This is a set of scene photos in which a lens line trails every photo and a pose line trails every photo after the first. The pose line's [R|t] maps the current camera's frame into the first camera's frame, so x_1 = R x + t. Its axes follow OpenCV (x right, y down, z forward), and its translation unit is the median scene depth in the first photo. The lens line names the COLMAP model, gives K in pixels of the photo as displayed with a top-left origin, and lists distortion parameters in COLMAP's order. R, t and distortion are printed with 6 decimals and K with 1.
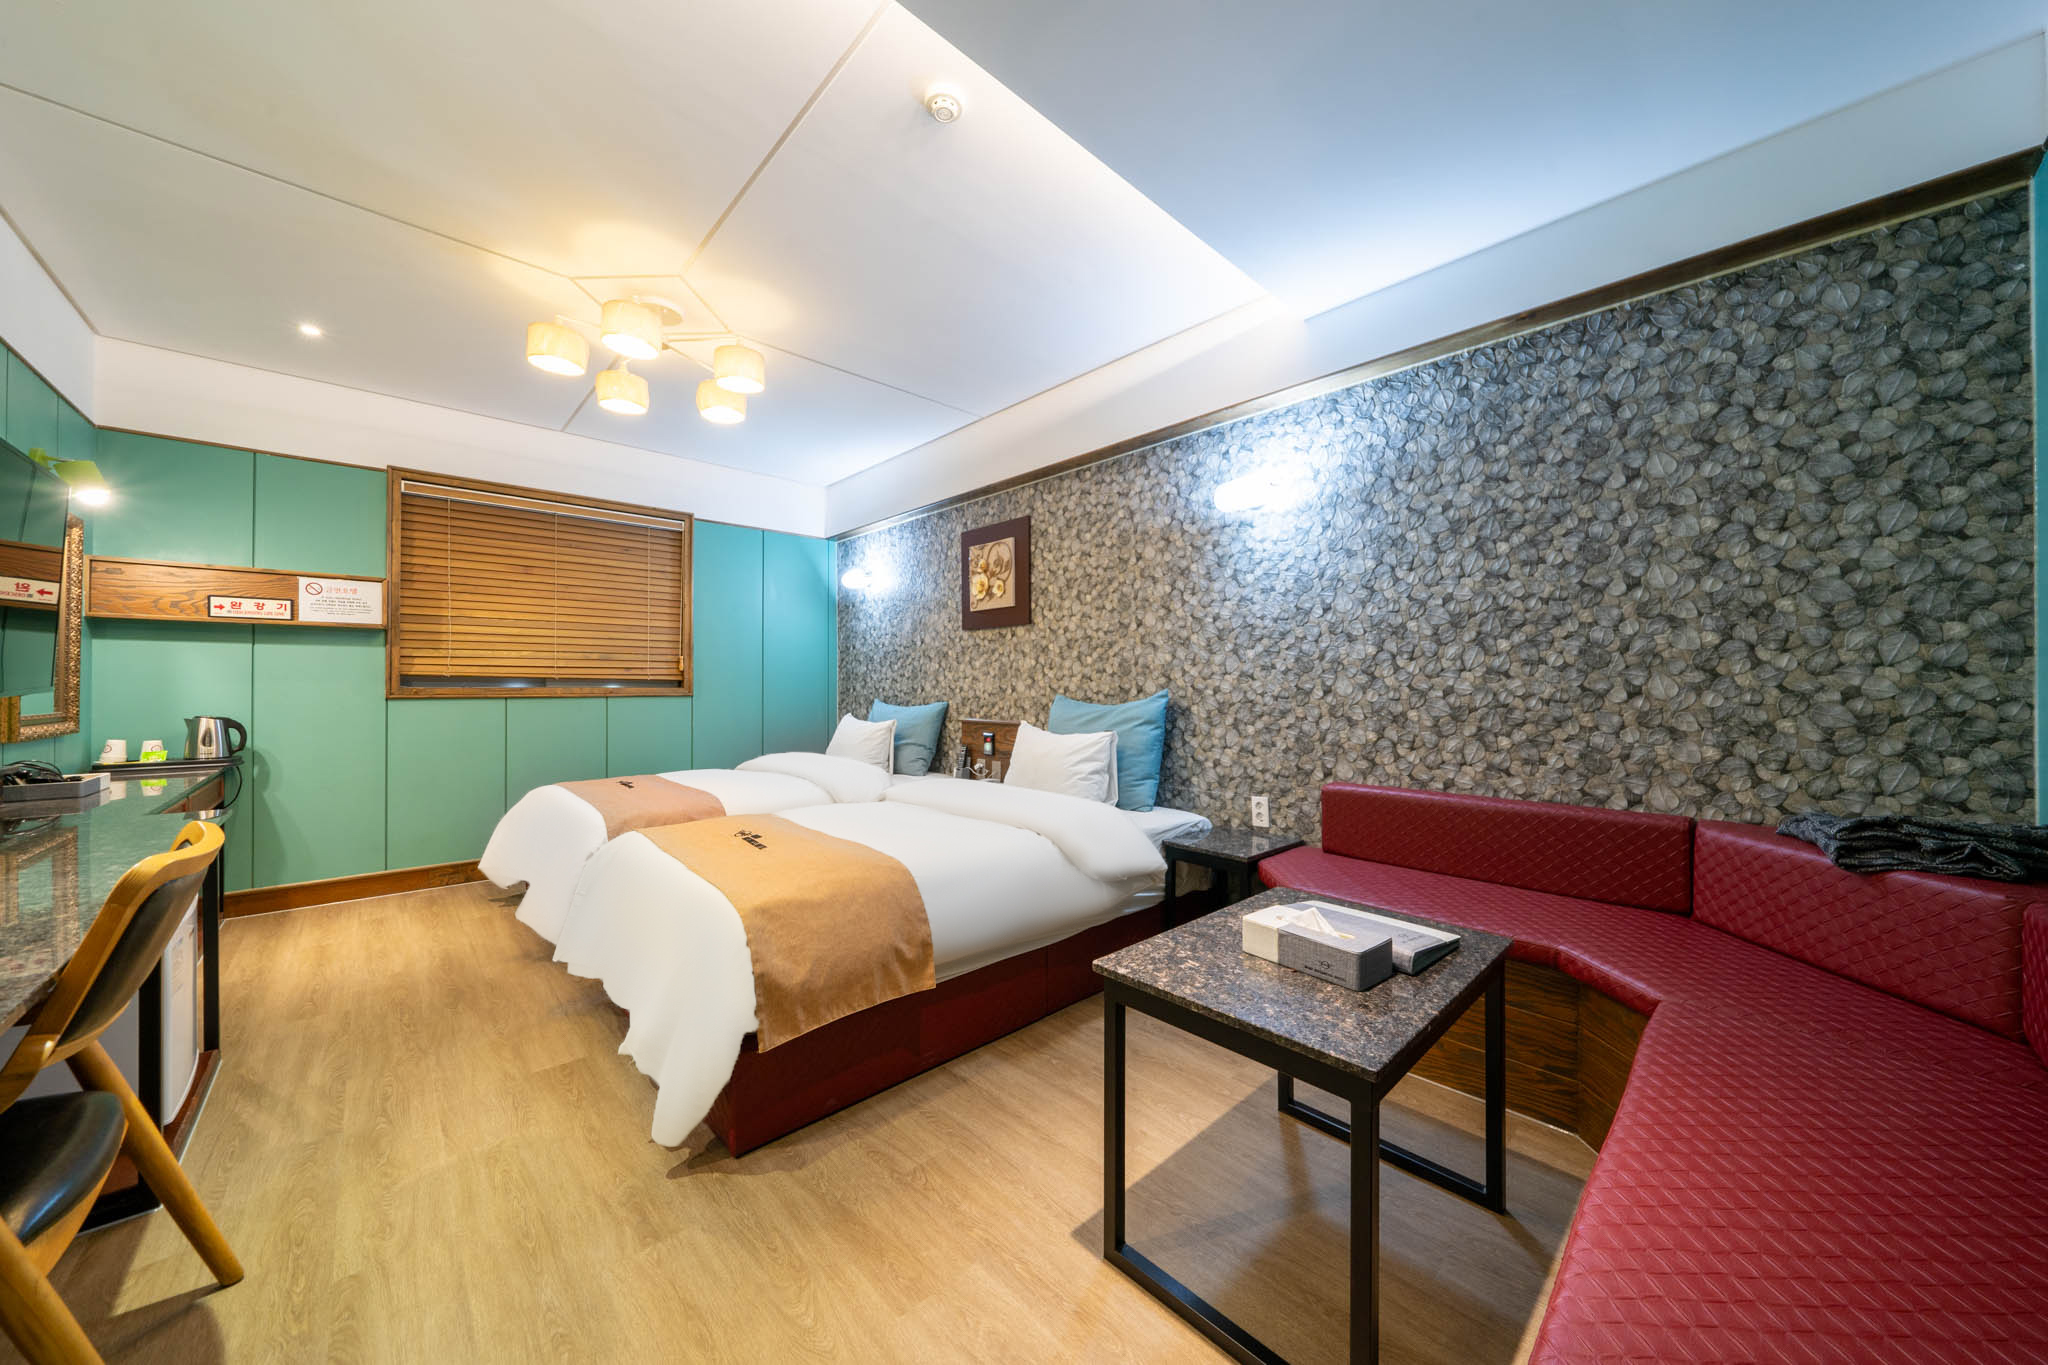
lens RADIAL K [[717.9, 0, 1024.0], [0, 717.9, 682.5], [0, 0, 1]] dist [-0.010557, -0.000071]
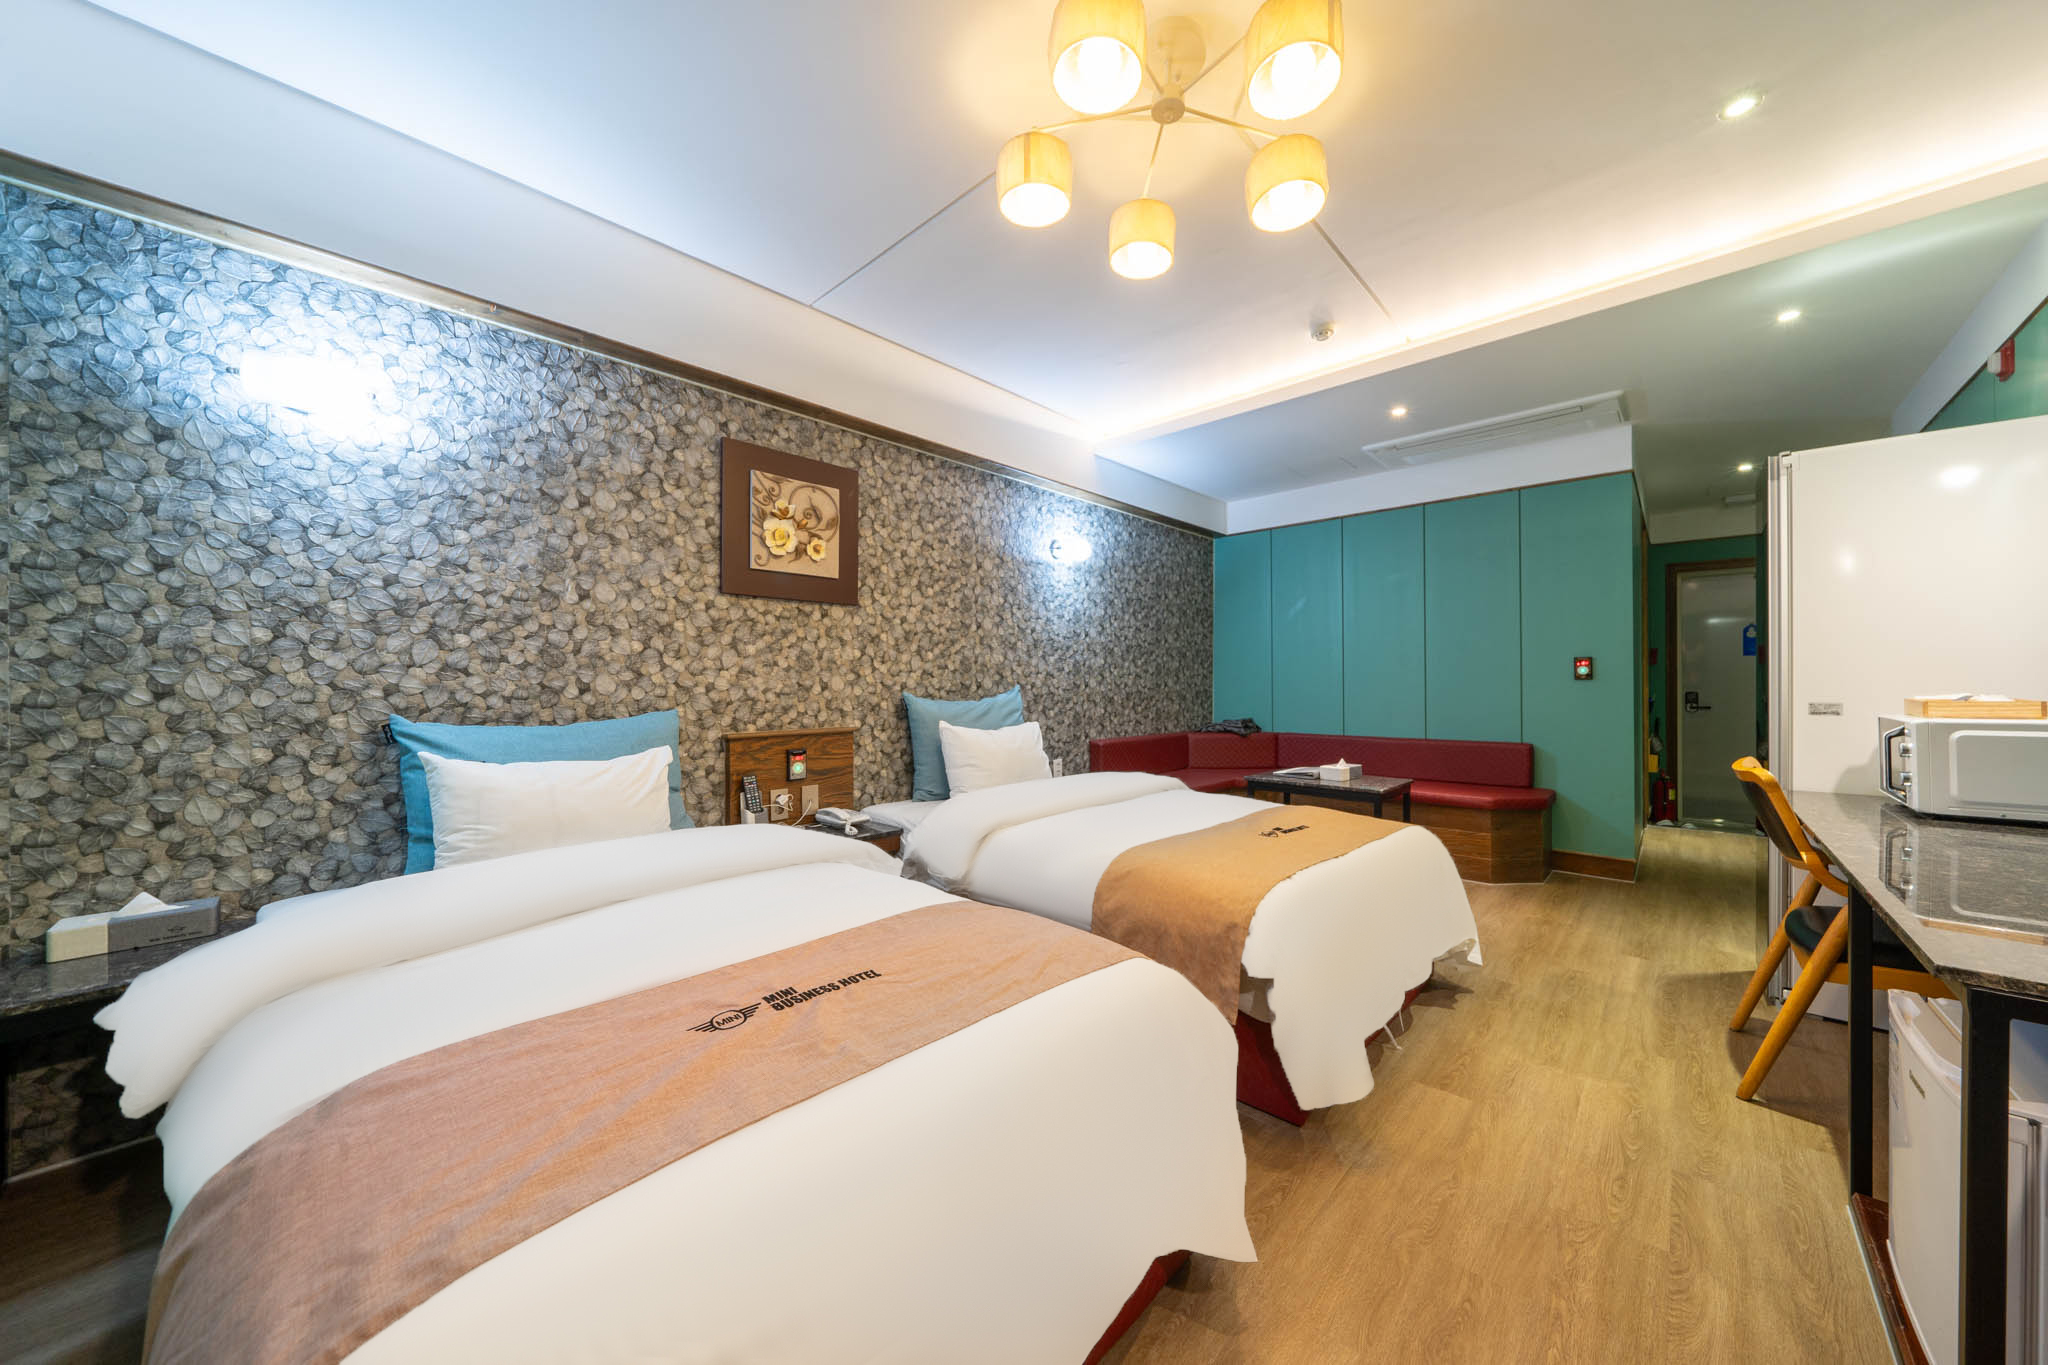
lens RADIAL K [[692.9, 0, 1037.3], [0, 692.9, 684.6], [0, 0, 1]] dist [-0.012431, -0.000065]
pose [[-0.082615, -0.002400, 0.996579, -0.749796], [-0.003075, 0.999993, 0.002153, 0.004745], [-0.996577, -0.002887, -0.082621, 0.821119]]
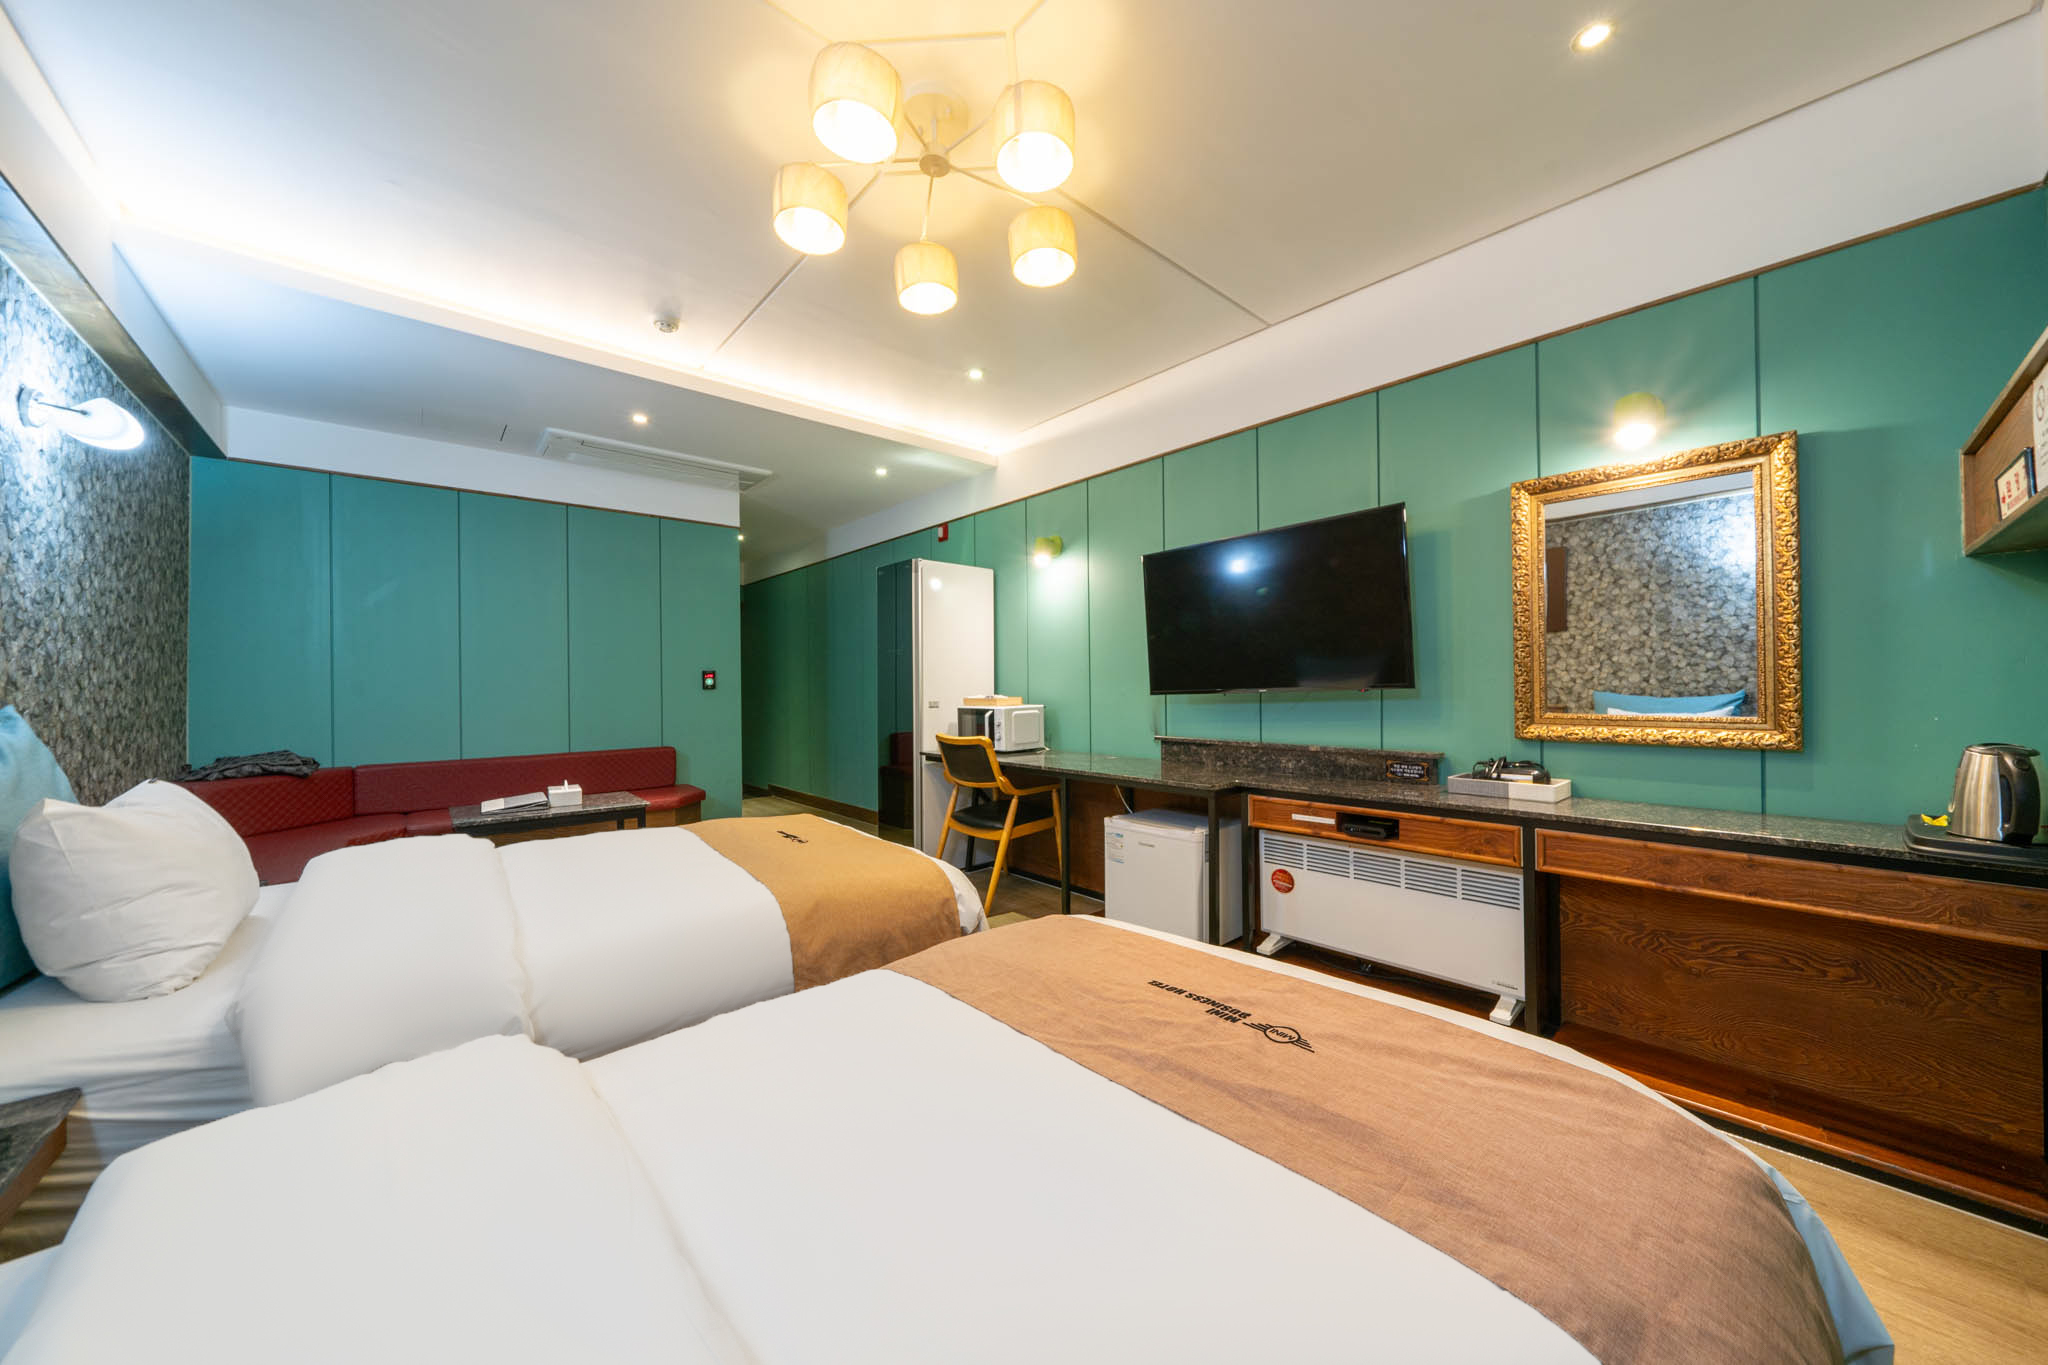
lens RADIAL K [[692.9, 0, 1037.3], [0, 692.9, 684.6], [0, 0, 1]] dist [-0.012431, -0.000065]
pose [[-0.999959, 0.009020, 0.000559, -0.419713], [0.009015, 0.999924, -0.008376, 0.003873], [-0.000634, -0.008370, -0.999965, 1.144852]]
